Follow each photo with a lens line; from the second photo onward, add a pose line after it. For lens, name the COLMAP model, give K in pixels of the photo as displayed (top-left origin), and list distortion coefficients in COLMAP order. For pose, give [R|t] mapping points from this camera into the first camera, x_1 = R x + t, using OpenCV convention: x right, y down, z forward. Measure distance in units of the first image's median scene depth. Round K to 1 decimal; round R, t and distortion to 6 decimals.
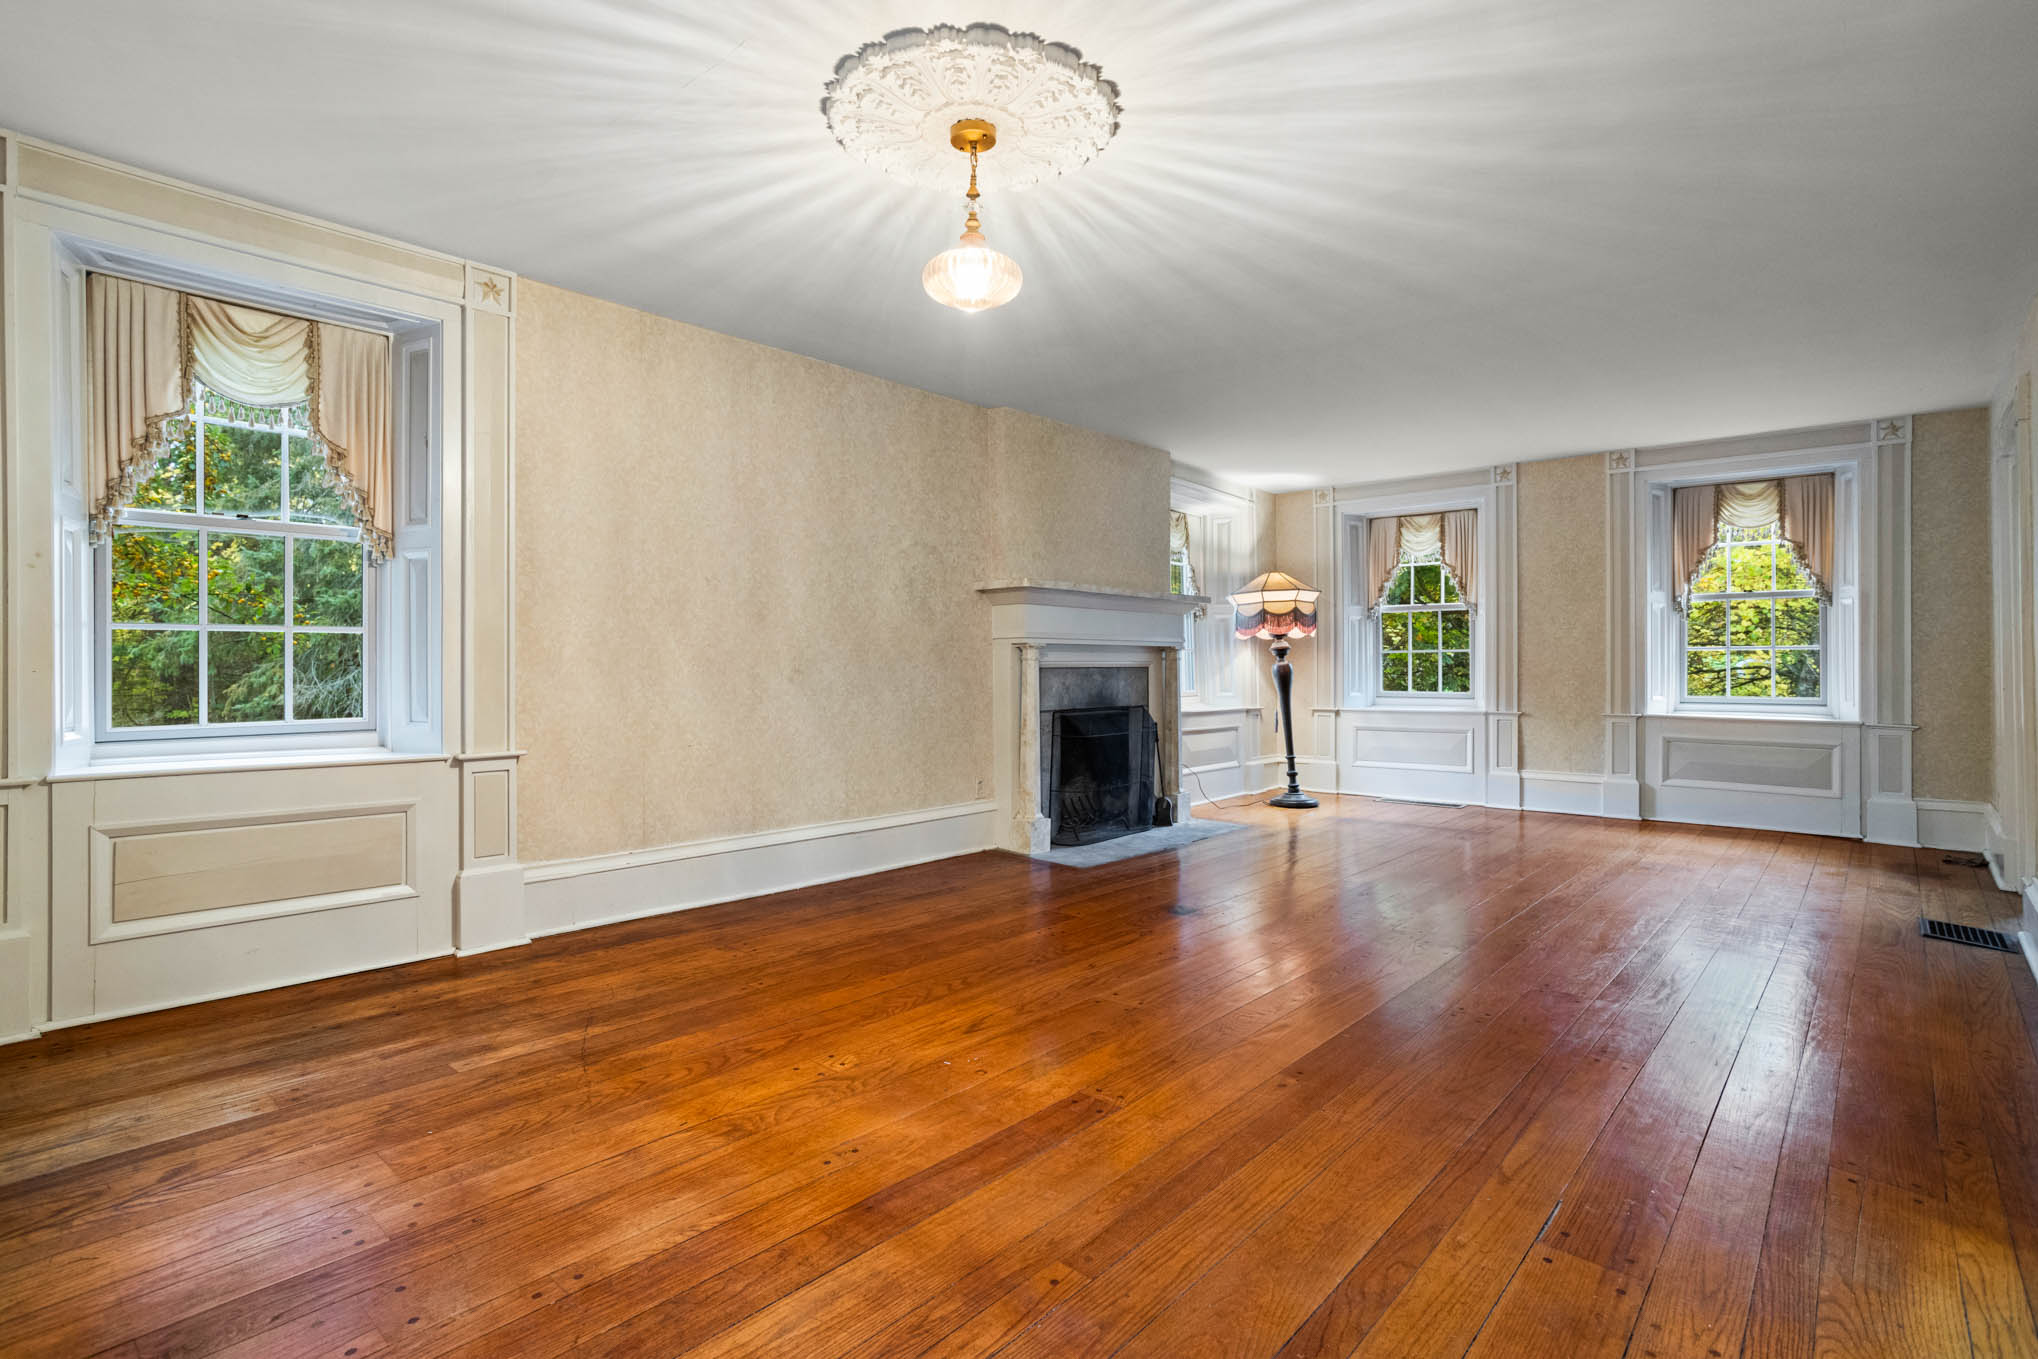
lens RADIAL K [[979.0, 0, 1020.3], [0, 979.0, 673.7], [0, 0, 1]] dist [-0.015019, 0.003950]
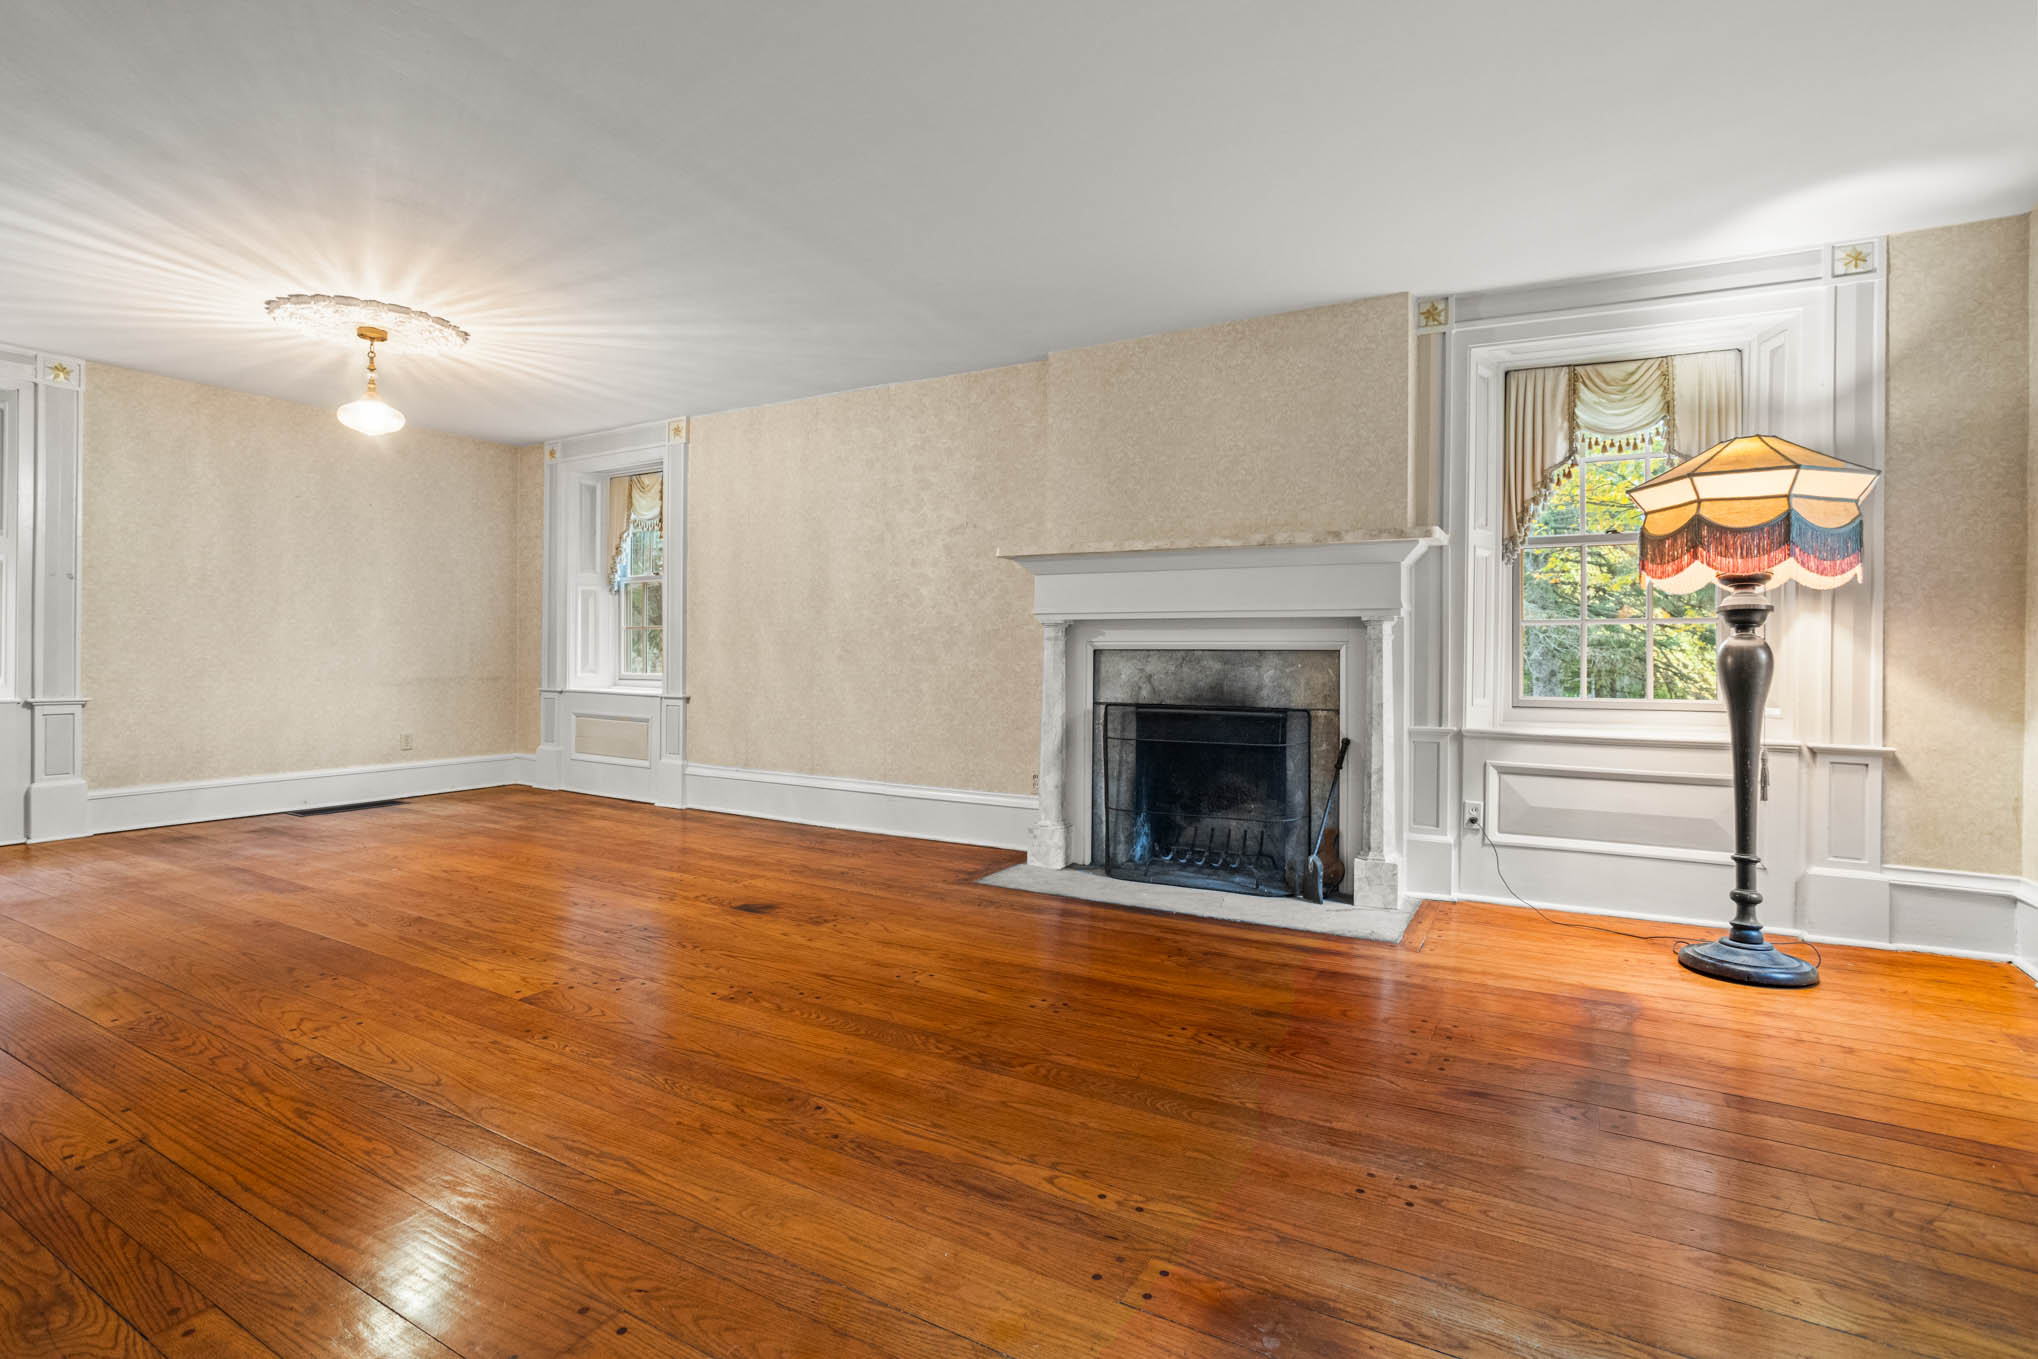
lens RADIAL K [[979.0, 0, 1028.7], [0, 979.0, 644.1], [0, 0, 1]] dist [-0.015019, 0.003950]
pose [[0.210694, -0.000518, -0.977552, 0.791572], [-0.009496, 0.999952, -0.002577, -0.007593], [0.977506, 0.009825, 0.210679, 0.756027]]
